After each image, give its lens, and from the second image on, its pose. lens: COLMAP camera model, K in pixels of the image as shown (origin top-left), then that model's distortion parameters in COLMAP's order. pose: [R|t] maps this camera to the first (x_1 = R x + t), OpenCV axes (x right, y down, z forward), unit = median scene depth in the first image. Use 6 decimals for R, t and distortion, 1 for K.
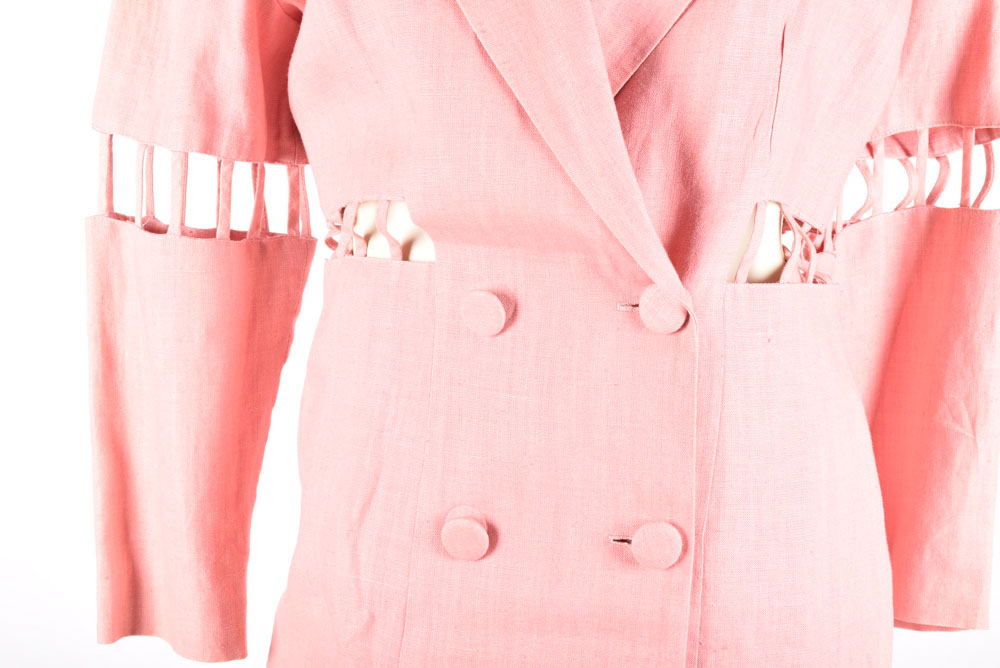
lens RADIAL K [[1724.9, 0, 500.0], [0, 1724.9, 334.0], [0, 0, 1]] dist [0.007195, 0.072096]
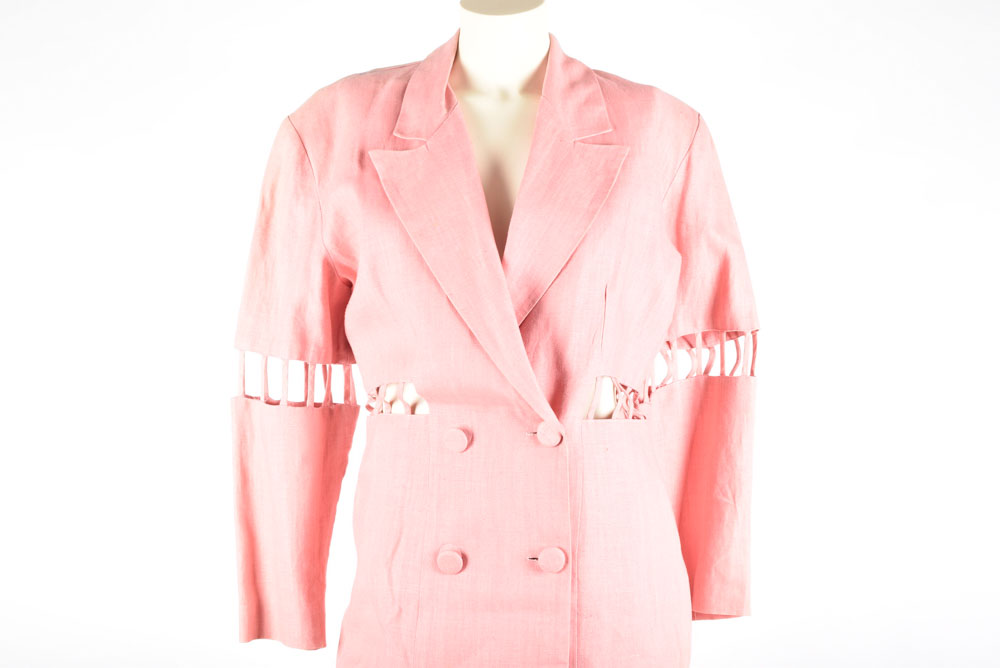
lens RADIAL K [[1647.2, 0, 500.0], [0, 1647.2, 334.0], [0, 0, 1]] dist [0.004774, 0.001989]
pose [[0.999232, -0.033446, 0.020413, 0.005255], [0.035397, 0.993931, -0.104155, 0.055499], [-0.016805, 0.104798, 0.994352, -0.723395]]
